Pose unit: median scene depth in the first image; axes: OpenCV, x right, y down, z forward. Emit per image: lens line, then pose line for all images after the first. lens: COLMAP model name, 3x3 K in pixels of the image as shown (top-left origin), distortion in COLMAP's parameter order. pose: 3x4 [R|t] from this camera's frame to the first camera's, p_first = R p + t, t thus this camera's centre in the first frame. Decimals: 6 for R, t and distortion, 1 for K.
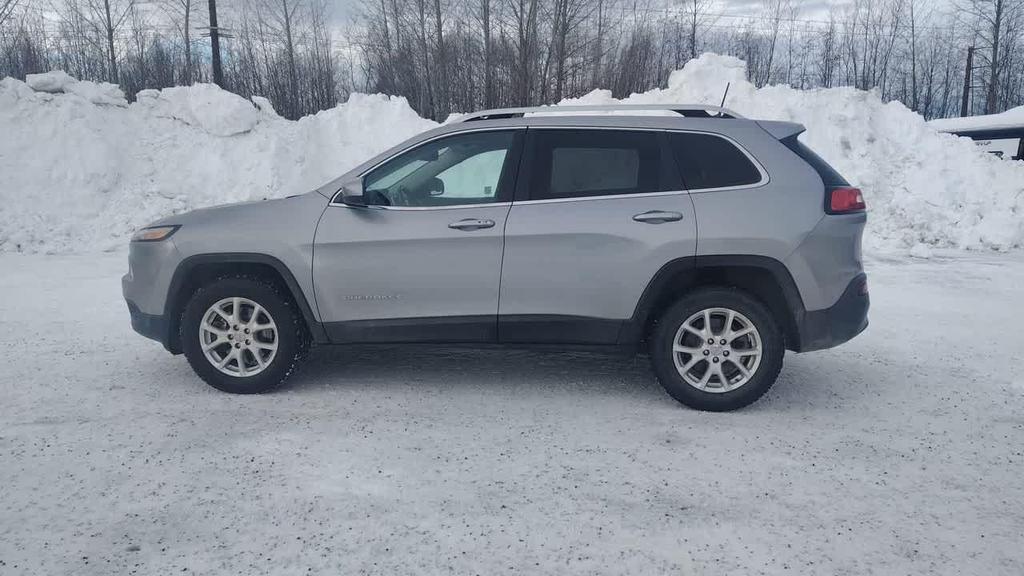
lens RADIAL K [[710.3, 0, 509.7], [0, 710.3, 296.8], [0, 0, 1]] dist [0.036494, -0.040962]
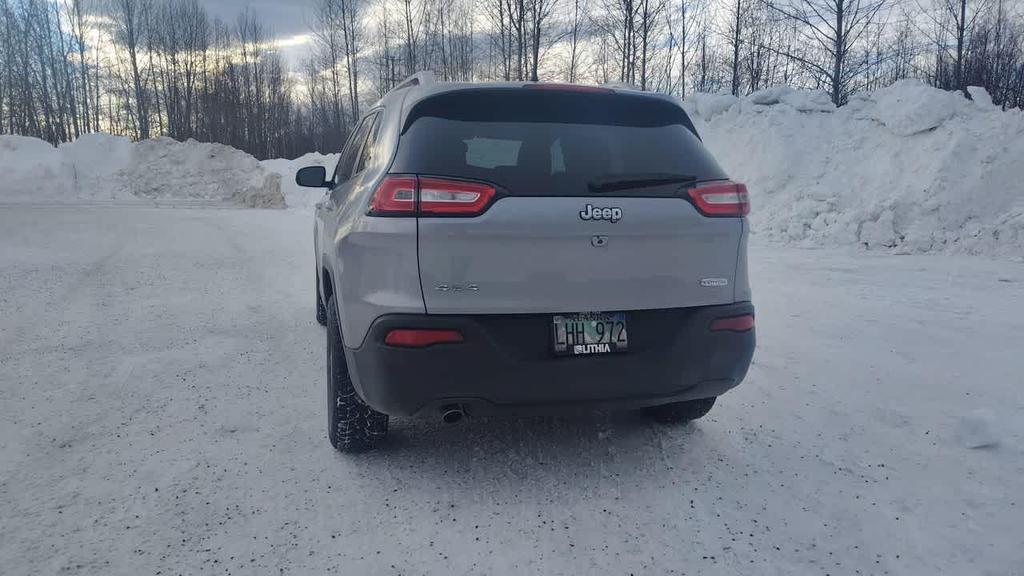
lens RADIAL K [[710.3, 0, 510.8], [0, 710.3, 293.3], [0, 0, 1]] dist [0.036494, -0.040962]
pose [[0.380825, 0.153972, -0.911737, 1.069816], [-0.167542, 0.981207, 0.095724, -0.122047], [0.909342, 0.116300, 0.399465, 0.809945]]
